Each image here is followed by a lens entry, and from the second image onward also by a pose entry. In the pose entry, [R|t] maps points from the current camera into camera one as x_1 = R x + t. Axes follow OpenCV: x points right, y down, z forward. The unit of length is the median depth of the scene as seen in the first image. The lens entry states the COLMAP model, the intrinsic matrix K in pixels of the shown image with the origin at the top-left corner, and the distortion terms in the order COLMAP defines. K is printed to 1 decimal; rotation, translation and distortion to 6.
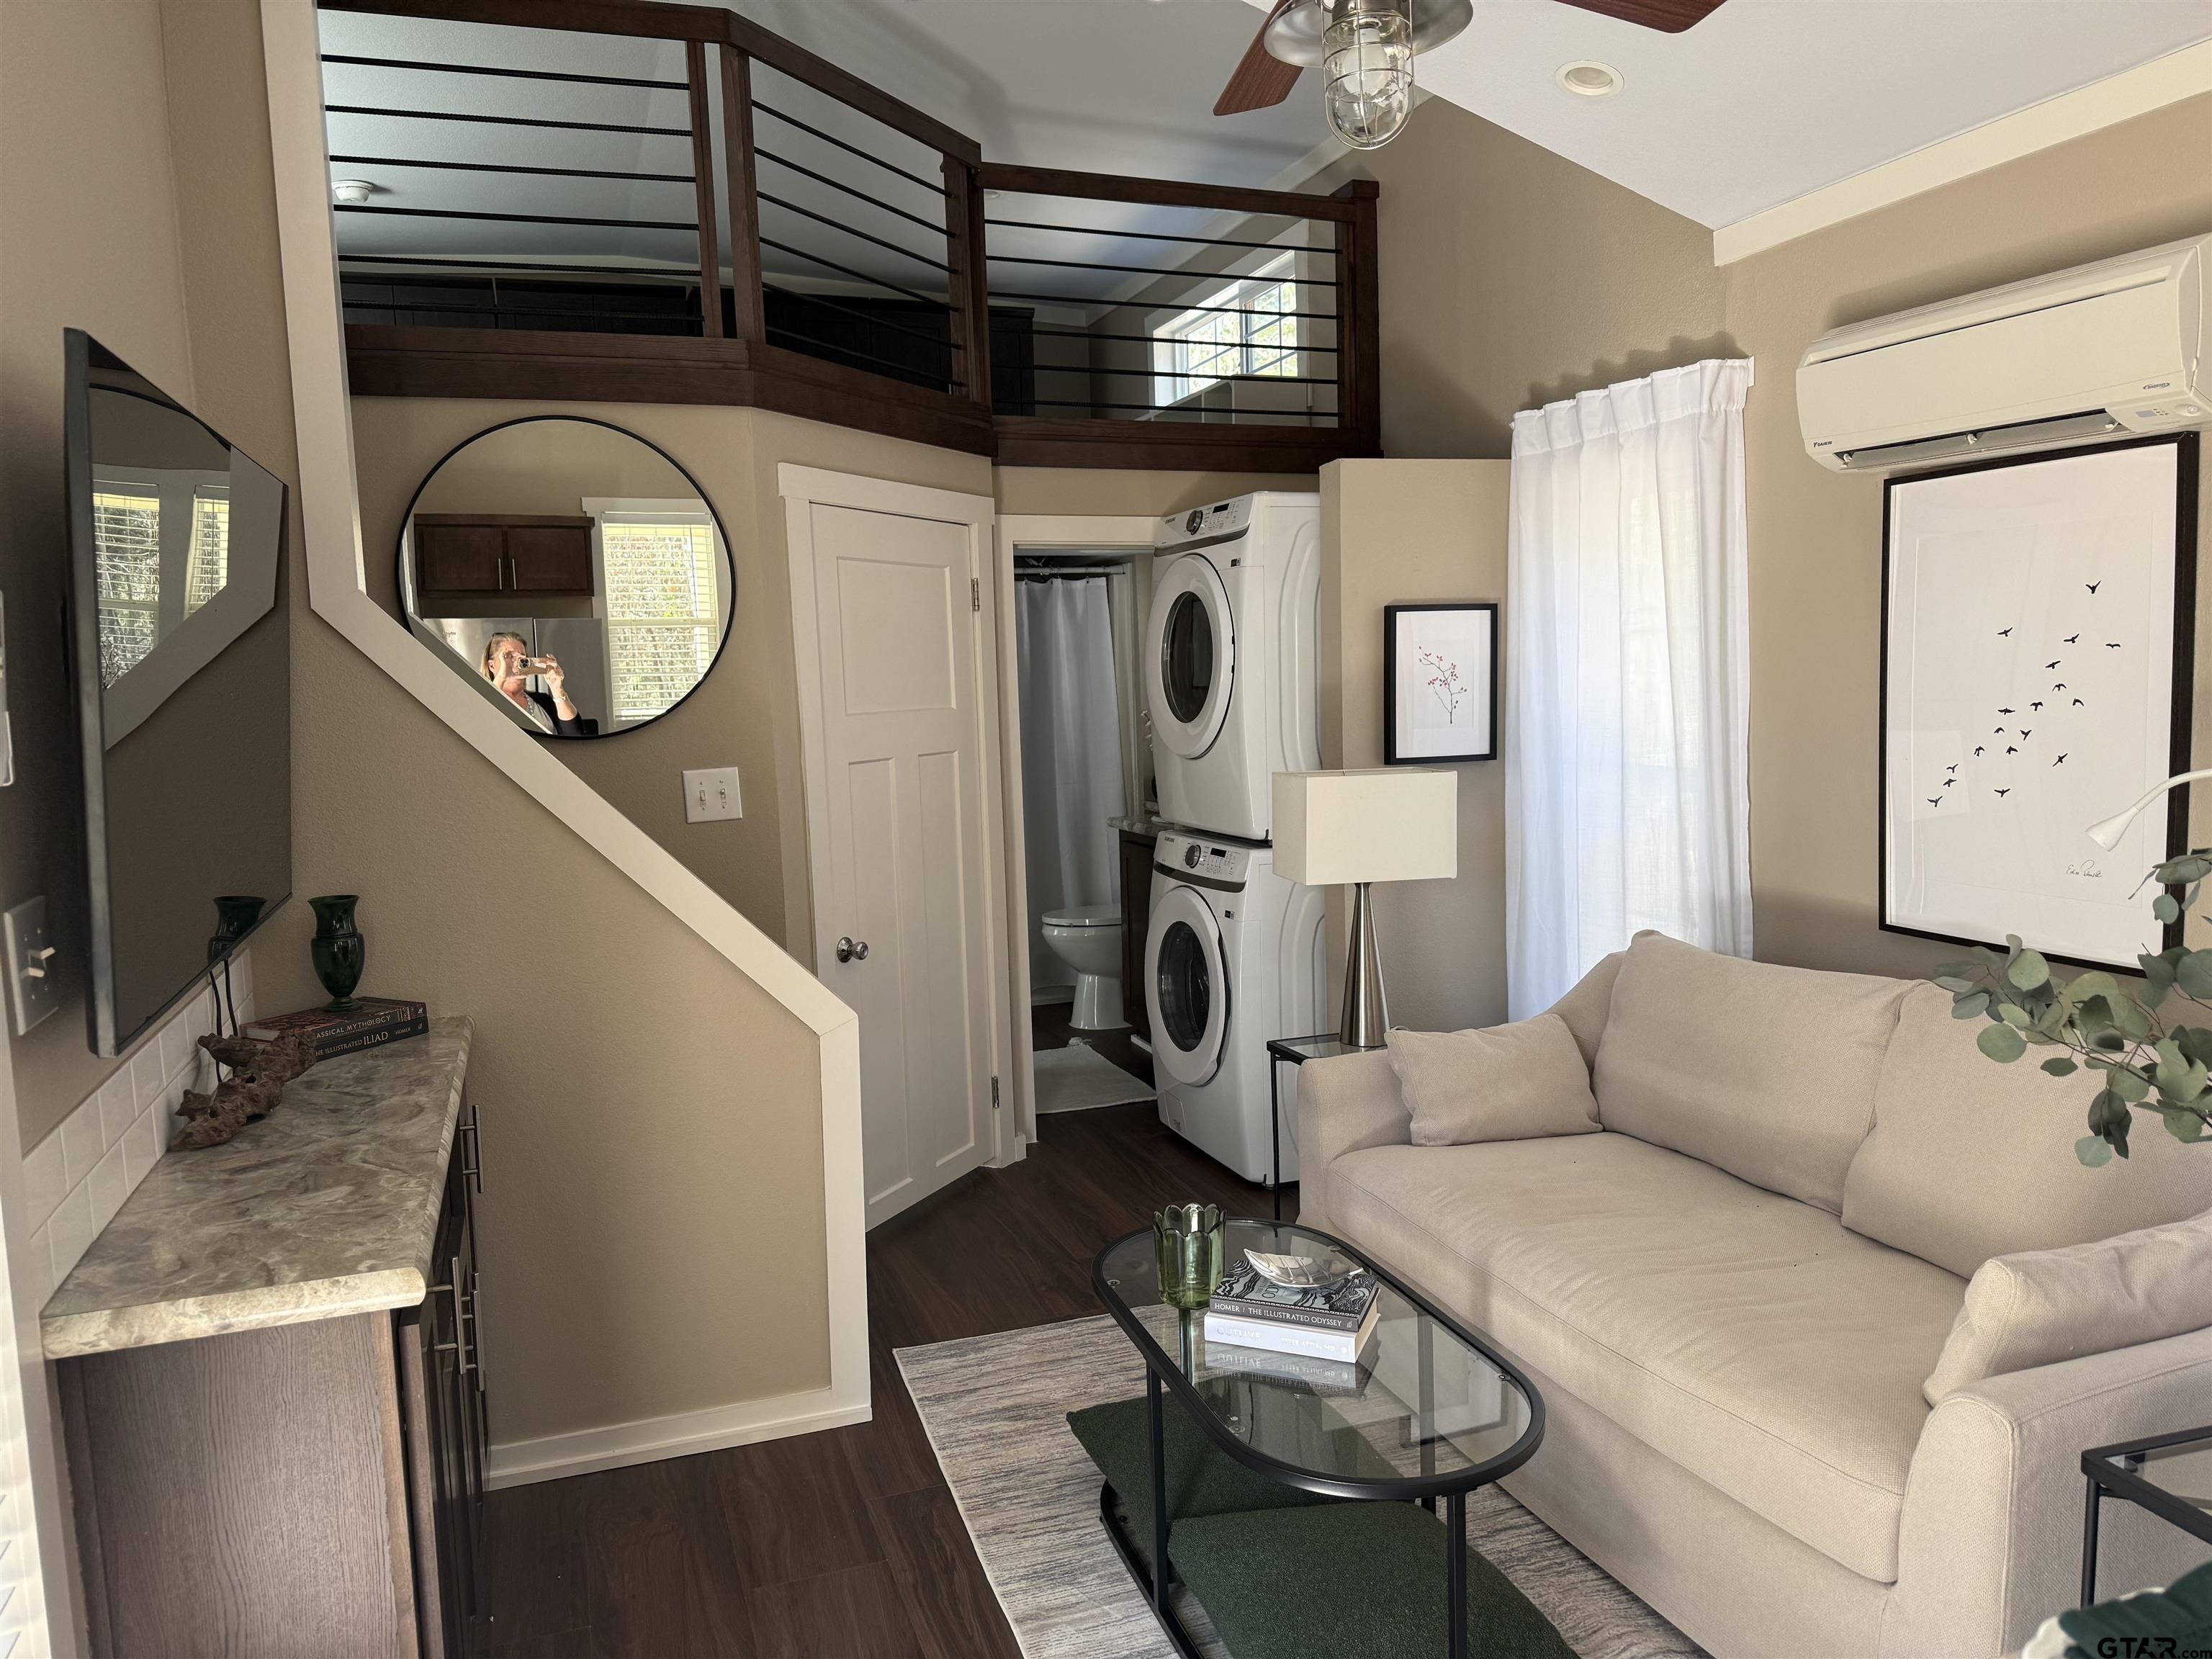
lens RADIAL K [[1564.5, 0, 1102.6], [0, 1564.5, 833.7], [0, 0, 1]] dist [0.070246, -0.055262]
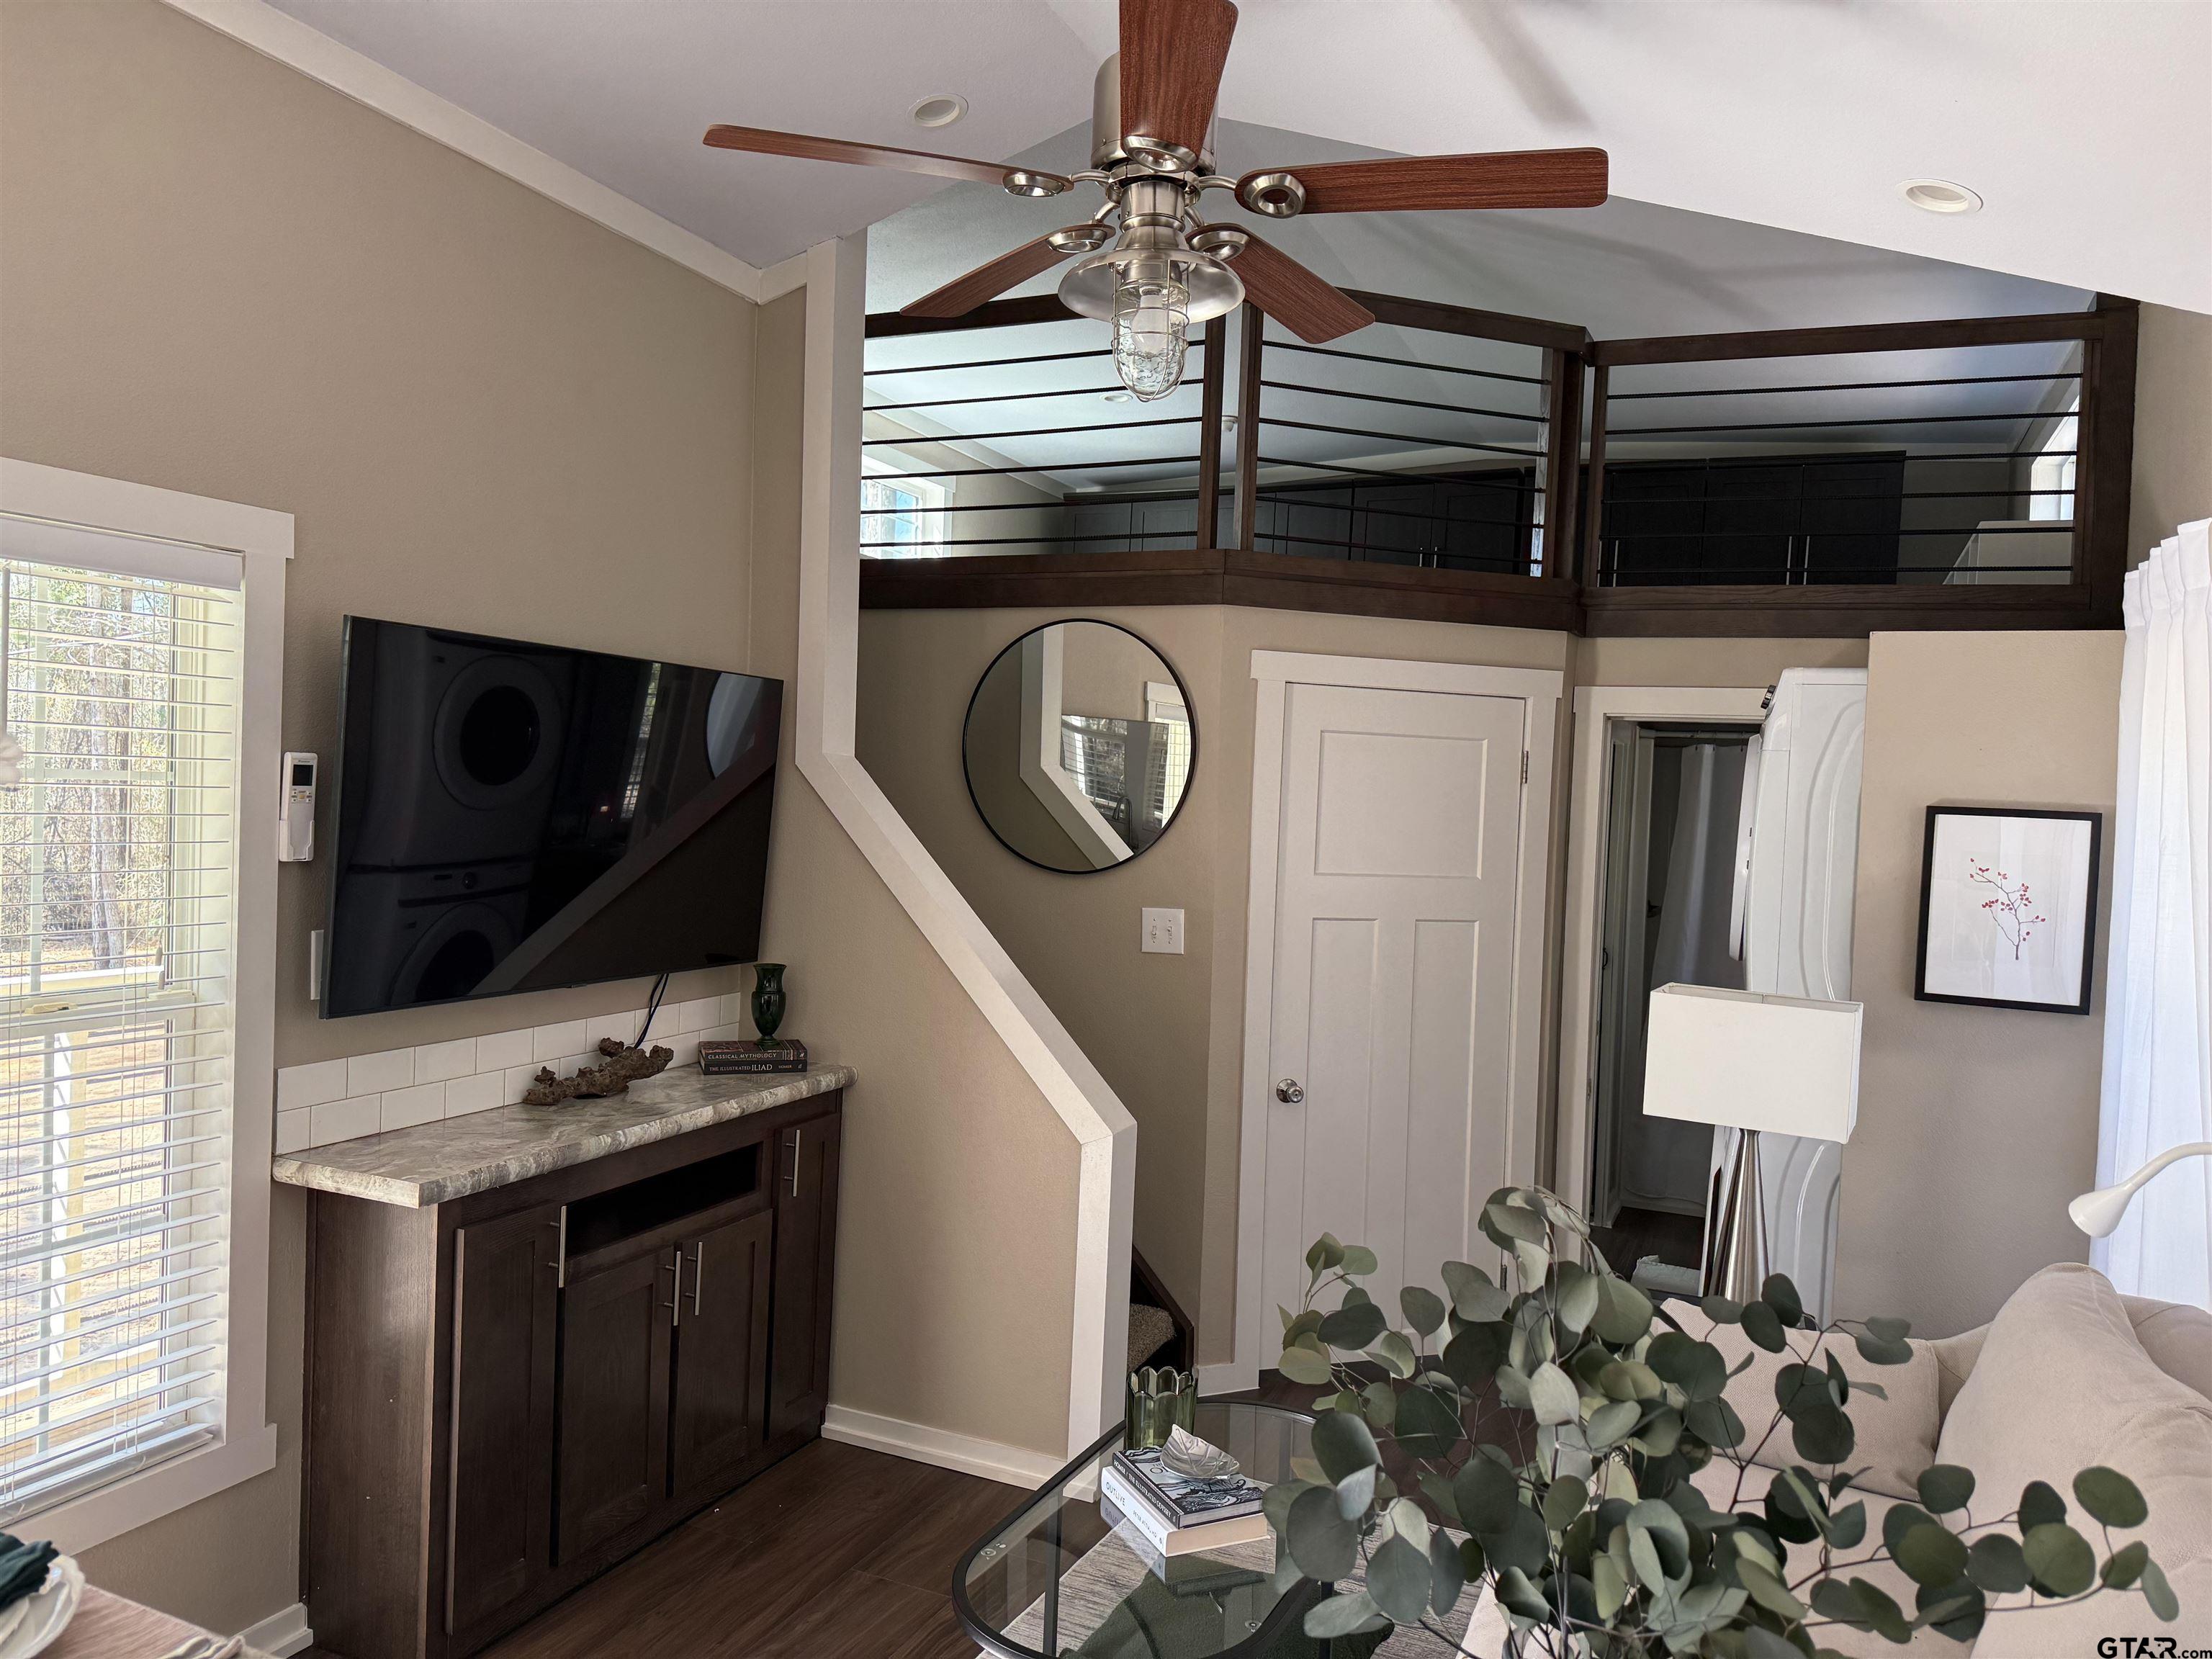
lens RADIAL K [[1539.6, 0, 1105.5], [0, 1539.6, 838.1], [0, 0, 1]] dist [0.172998, -0.317213]
pose [[0.716048, 0.076591, -0.693837, 0.533249], [-0.136281, 0.990174, -0.031342, -0.053868], [0.684619, 0.116999, 0.719450, 0.145111]]
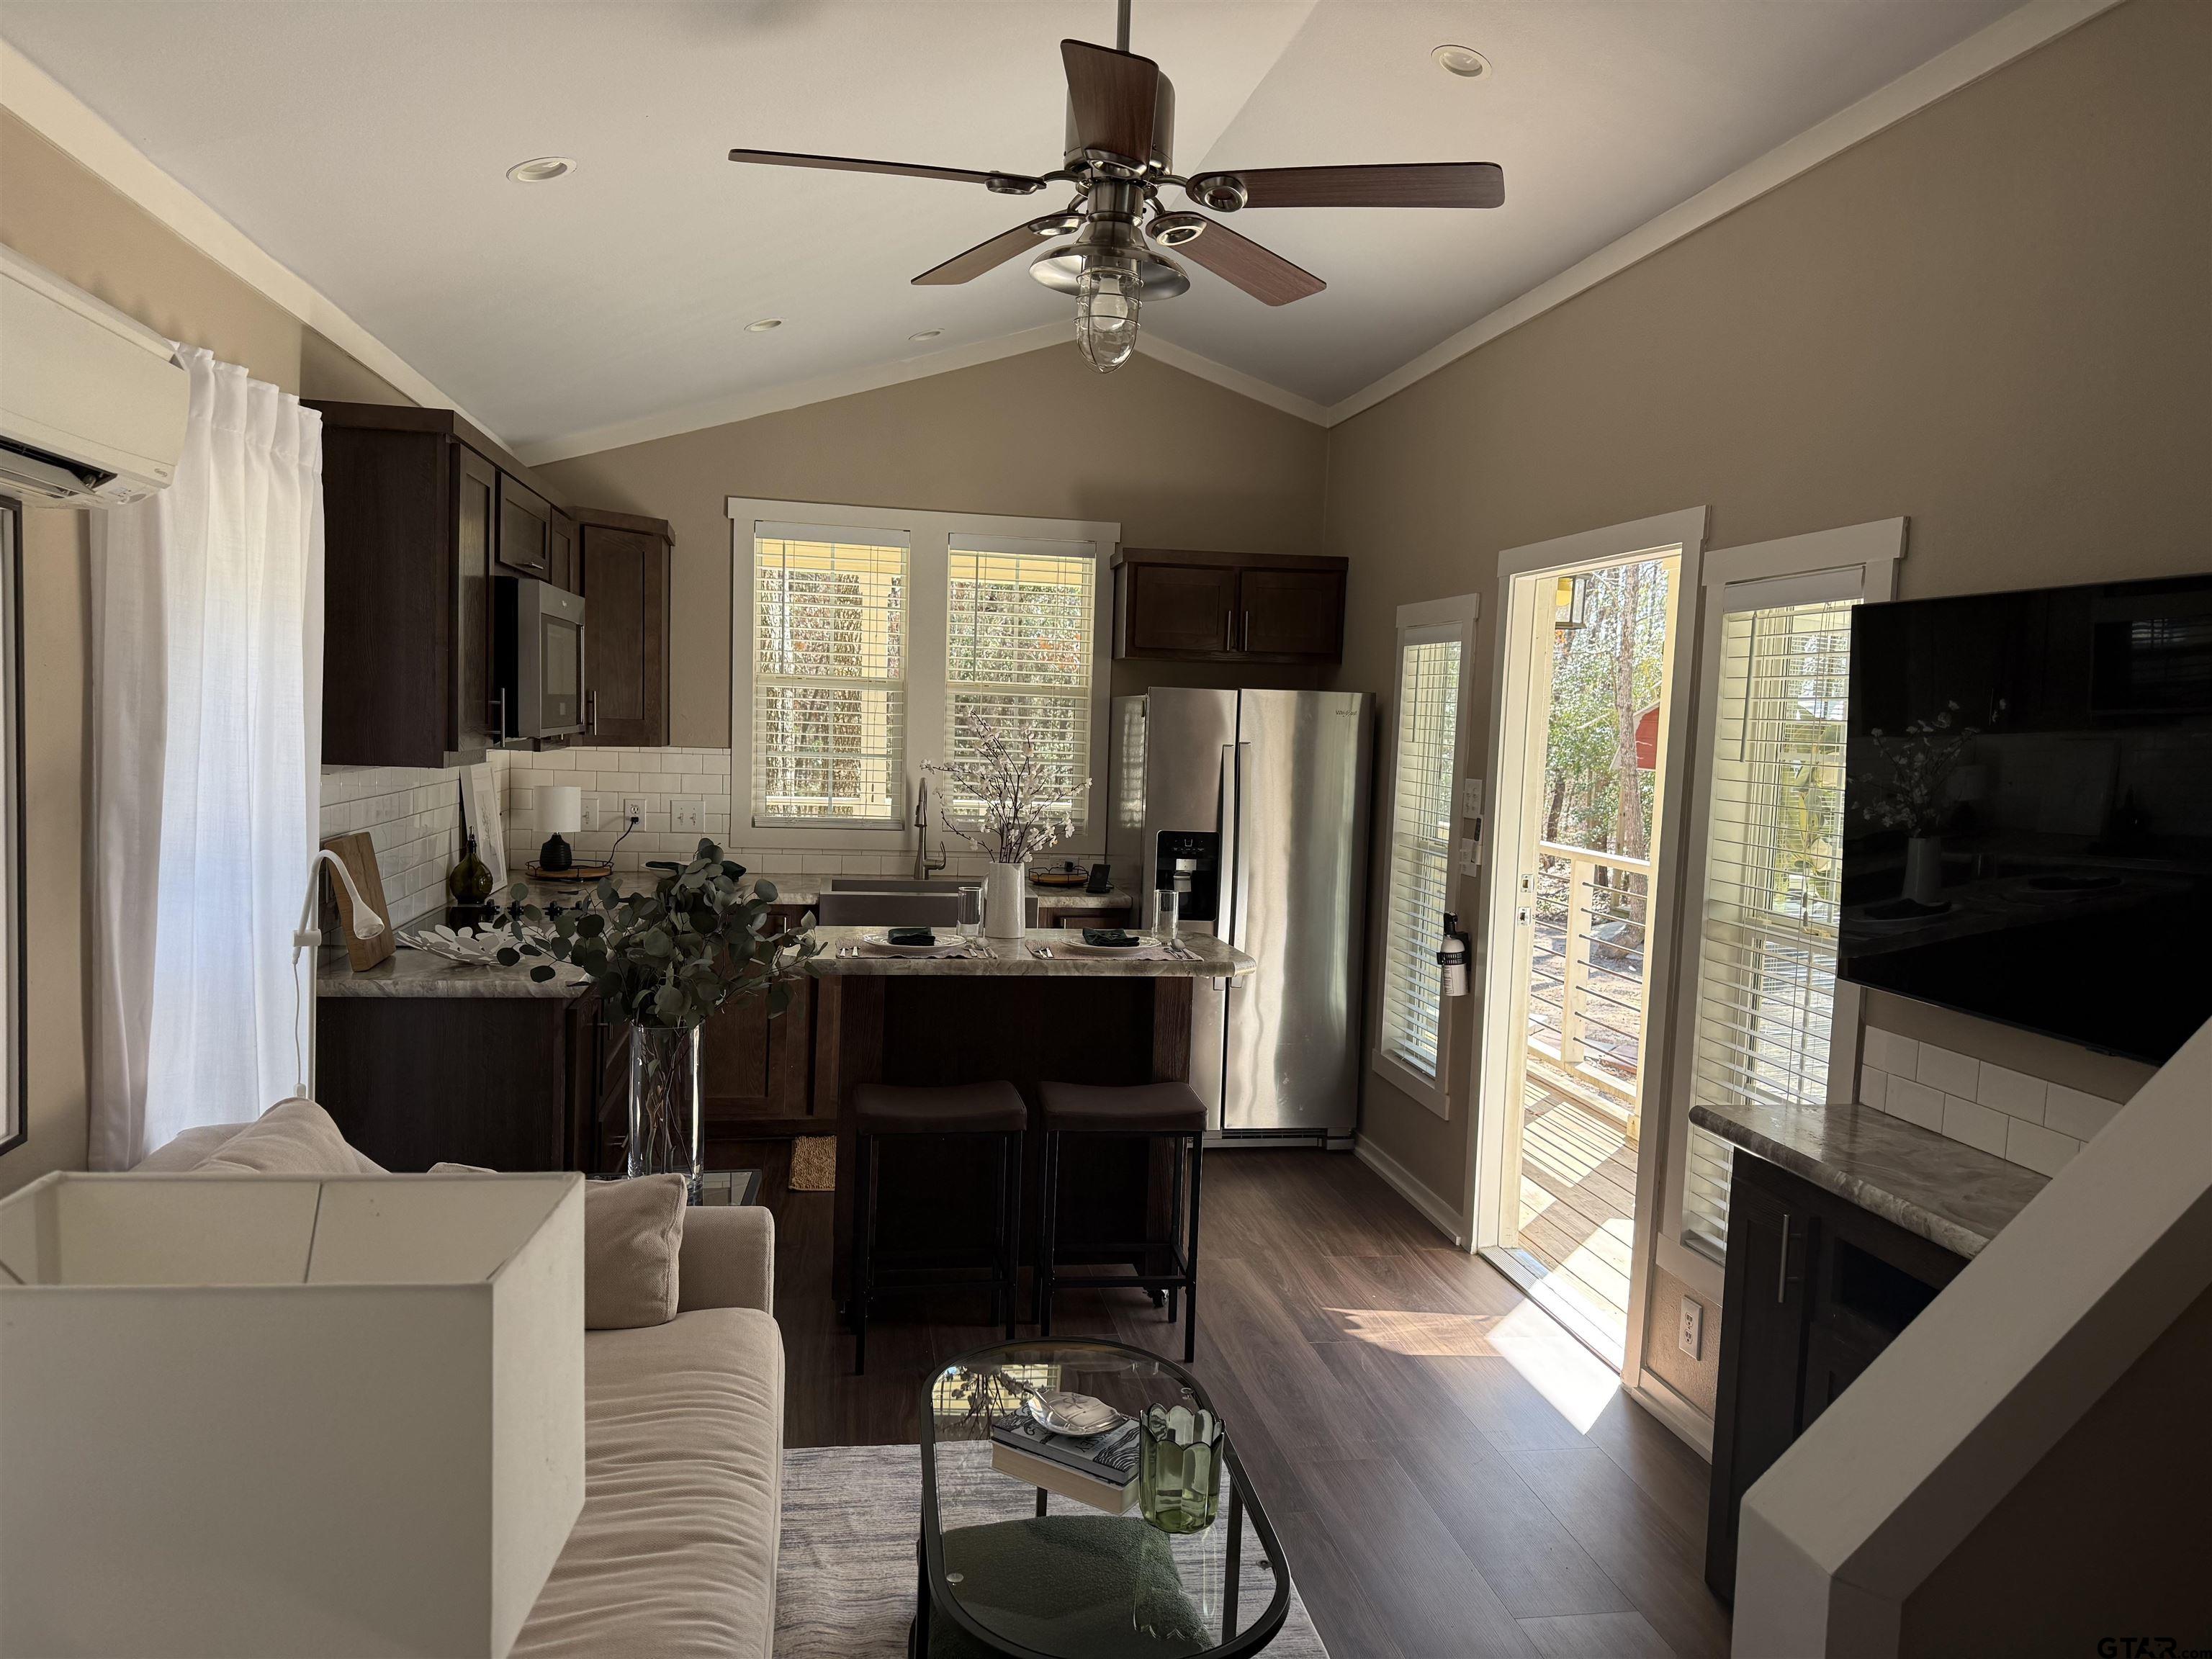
lens RADIAL K [[1539.6, 0, 1105.5], [0, 1539.6, 838.1], [0, 0, 1]] dist [0.172998, -0.317213]
pose [[-0.984741, -0.022844, 0.172519, -0.034027], [0.008935, 0.983403, 0.181217, -0.169716], [-0.173795, 0.179993, -0.968193, 1.335753]]
